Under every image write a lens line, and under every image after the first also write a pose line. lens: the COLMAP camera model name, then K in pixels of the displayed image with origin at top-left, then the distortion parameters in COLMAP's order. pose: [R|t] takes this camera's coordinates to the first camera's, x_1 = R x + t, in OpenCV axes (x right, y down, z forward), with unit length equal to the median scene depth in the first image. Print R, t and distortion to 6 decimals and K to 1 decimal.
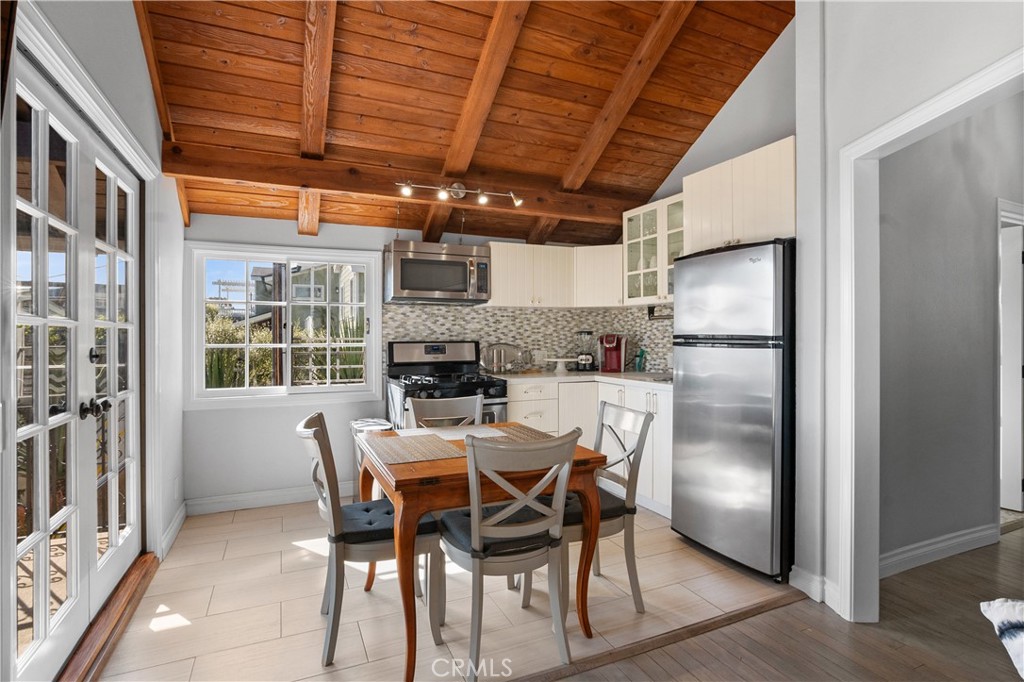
lens RADIAL K [[506.0, 0, 507.7], [0, 506.0, 336.6], [0, 0, 1]] dist [-0.016383, 0.000700]
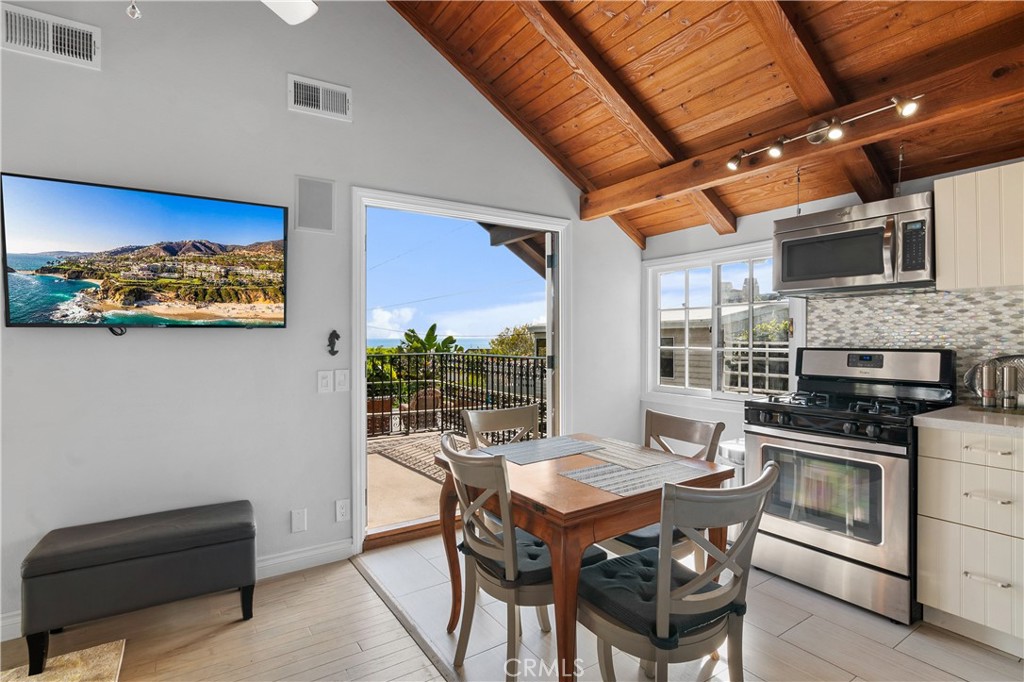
lens RADIAL K [[506.0, 0, 507.7], [0, 506.0, 336.6], [0, 0, 1]] dist [-0.016383, 0.000700]
pose [[0.162776, 0.000973, -0.986663, 0.514542], [0.000540, 0.999999, 0.001075, -0.008895], [0.986663, -0.000707, 0.162775, 0.469484]]
